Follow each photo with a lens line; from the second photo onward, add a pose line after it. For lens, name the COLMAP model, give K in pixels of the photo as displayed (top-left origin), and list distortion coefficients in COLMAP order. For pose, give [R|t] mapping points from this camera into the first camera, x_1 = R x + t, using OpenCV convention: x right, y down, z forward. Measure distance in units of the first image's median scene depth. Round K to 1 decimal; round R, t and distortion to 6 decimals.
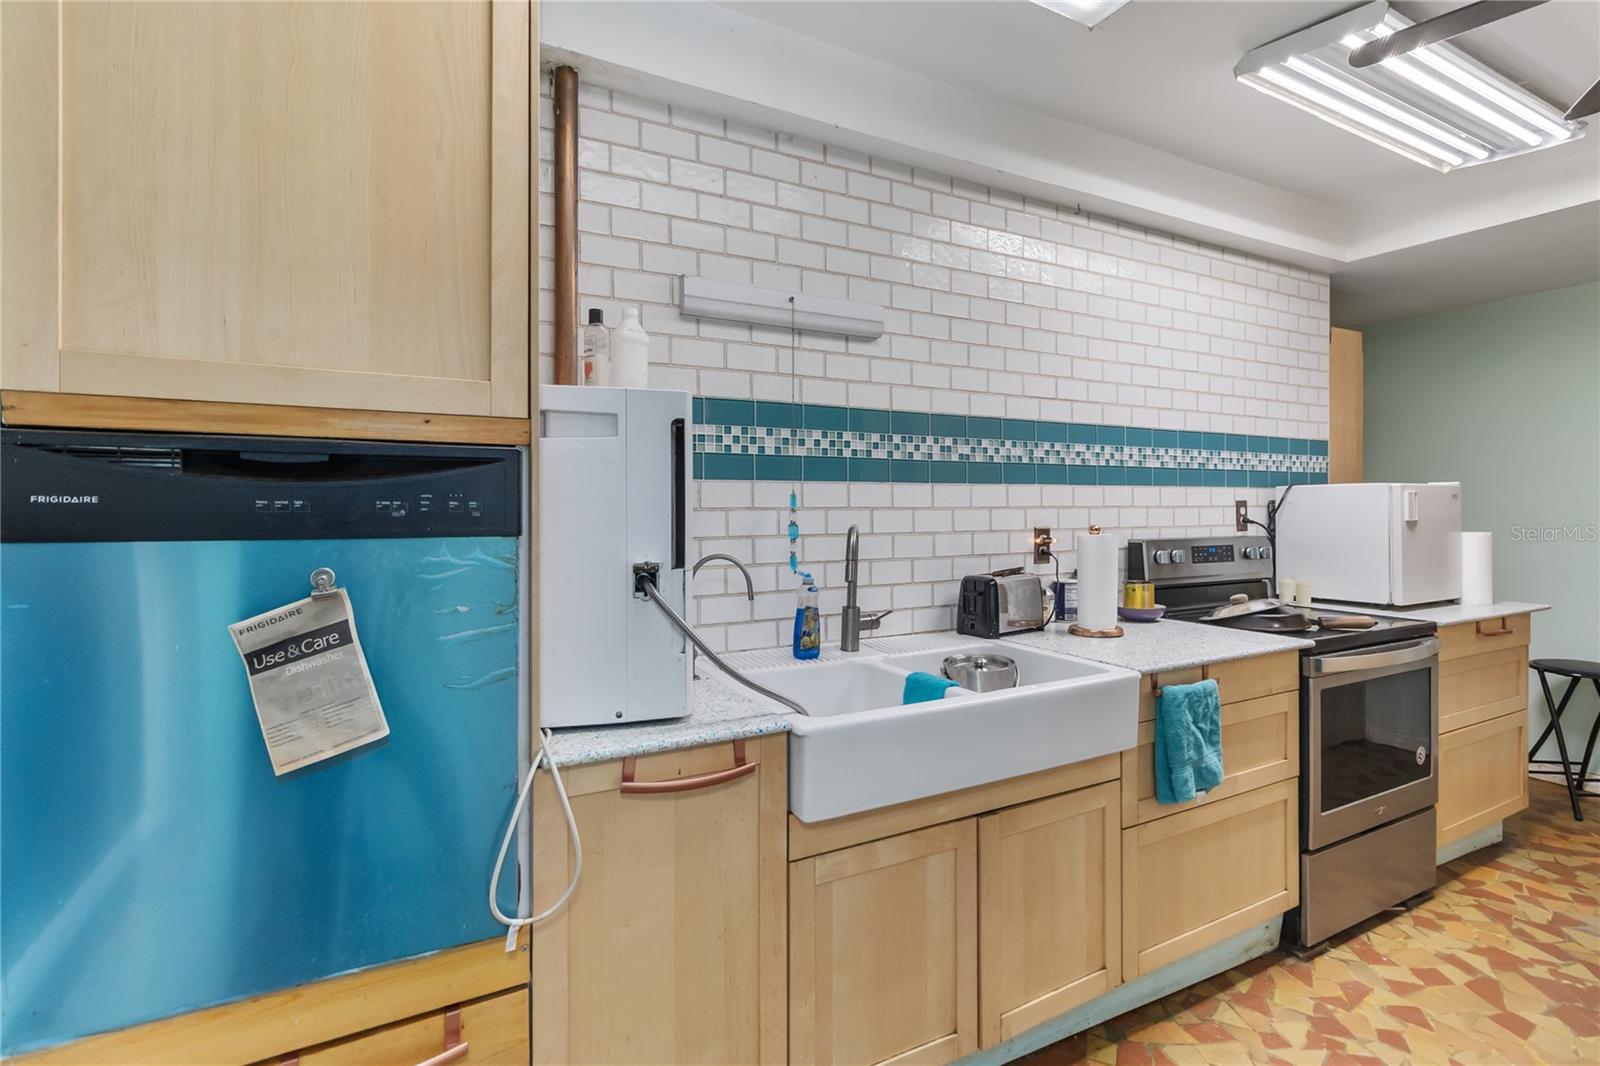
lens RADIAL K [[765.8, 0, 799.0], [0, 765.8, 530.4], [0, 0, 1]] dist [0.003212, 0.000304]
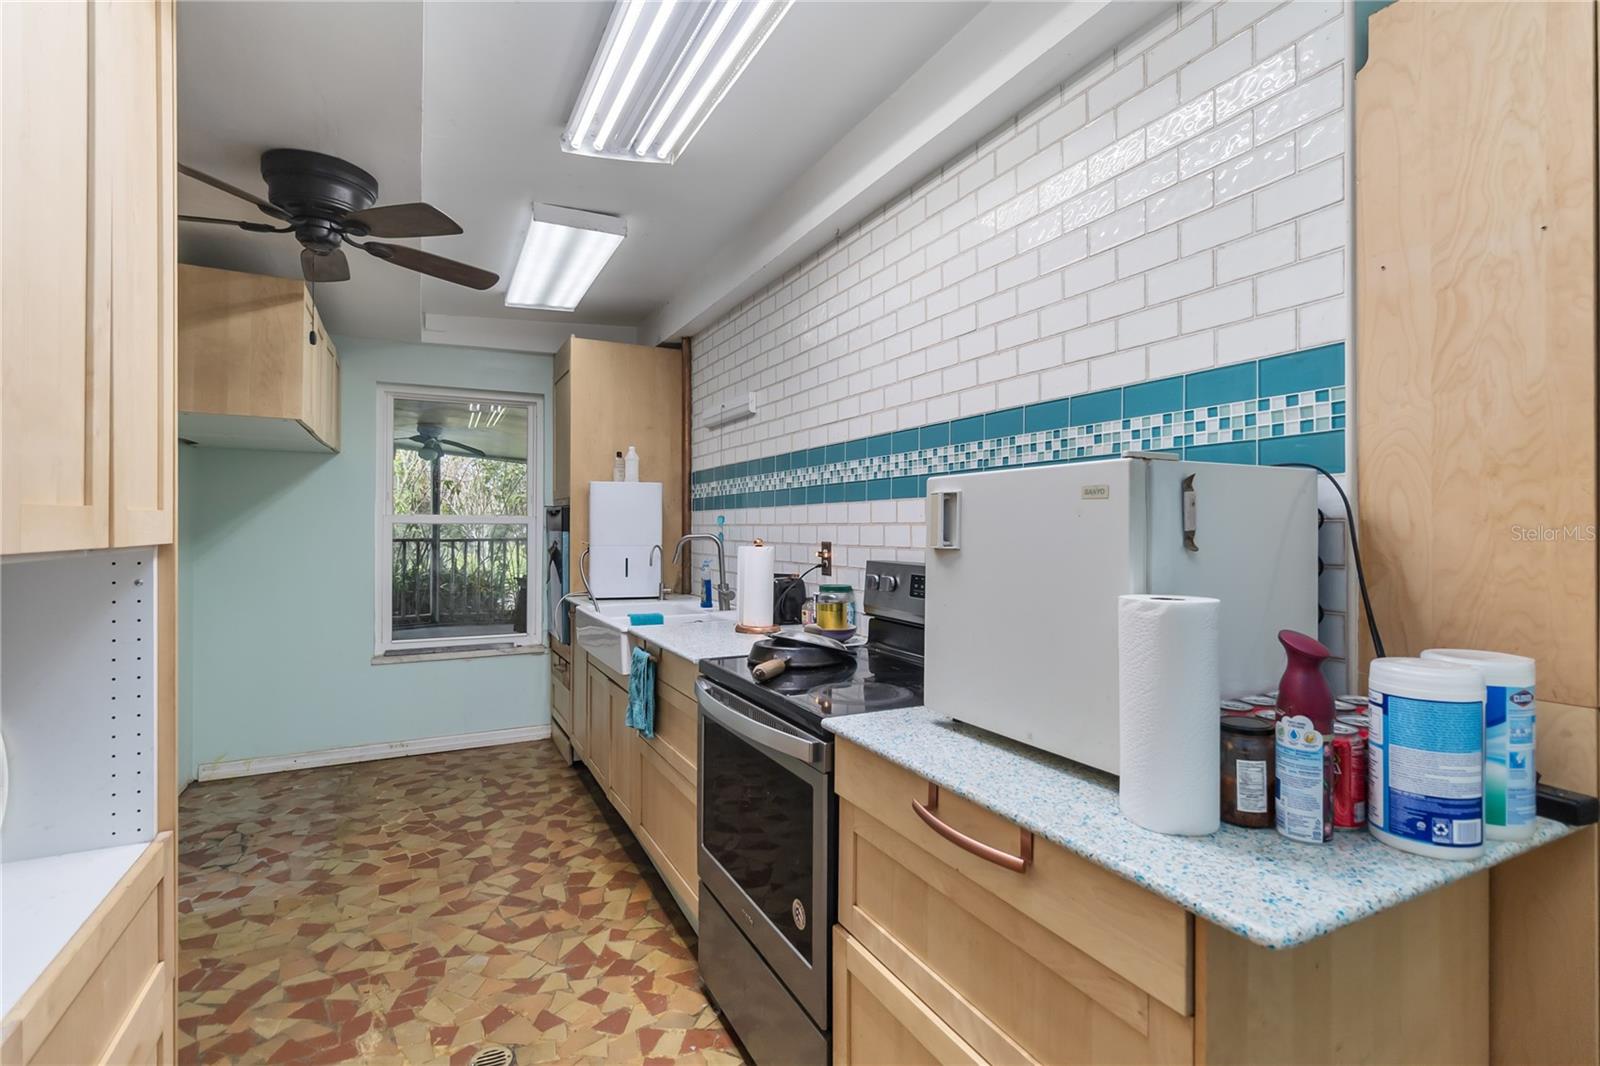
lens RADIAL K [[765.8, 0, 799.2], [0, 765.8, 523.1], [0, 0, 1]] dist [0.003212, 0.000304]
pose [[-0.036275, 0.009538, -0.999296, 1.413558], [-0.008956, 0.999911, 0.009869, -0.041867], [0.999302, 0.009307, -0.036187, 0.998461]]
